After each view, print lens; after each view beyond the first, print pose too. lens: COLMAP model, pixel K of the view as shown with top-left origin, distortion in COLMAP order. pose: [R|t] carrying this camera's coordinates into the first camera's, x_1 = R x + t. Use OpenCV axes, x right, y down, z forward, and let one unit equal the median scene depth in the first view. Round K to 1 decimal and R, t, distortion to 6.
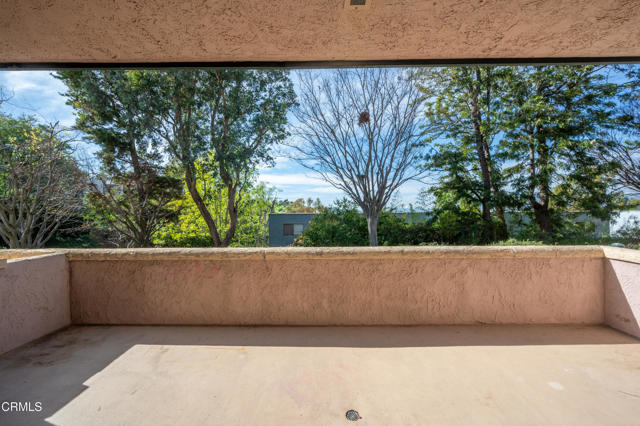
lens RADIAL K [[257.4, 0, 319.3], [0, 257.4, 213.1], [0, 0, 1]] dist [-0.000753, -0.000784]
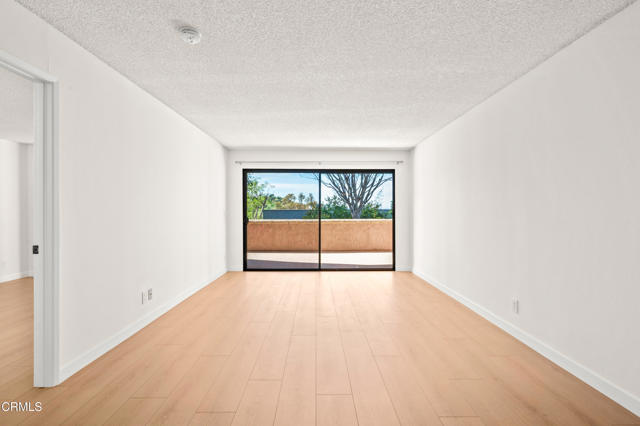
lens RADIAL K [[312.8, 0, 318.3], [0, 312.8, 216.7], [0, 0, 1]] dist [-0.003583, 0.000156]
pose [[0.999797, 0.004988, 0.019504, 0.002202], [-0.005350, 0.999814, 0.018545, 0.013212], [-0.019408, -0.018646, 0.999638, -0.498794]]
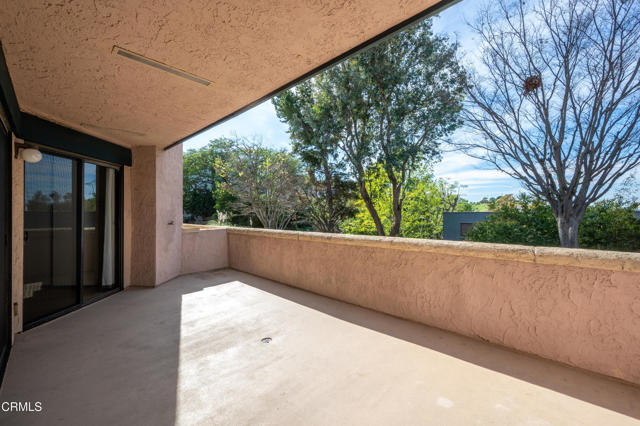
lens RADIAL K [[257.4, 0, 321.5], [0, 257.4, 212.3], [0, 0, 1]] dist [-0.000753, -0.000784]
pose [[0.742858, 0.002469, -0.669445, 0.195350], [-0.002312, 0.999997, 0.001123, 0.008538], [0.669445, 0.000713, 0.742861, 0.017735]]
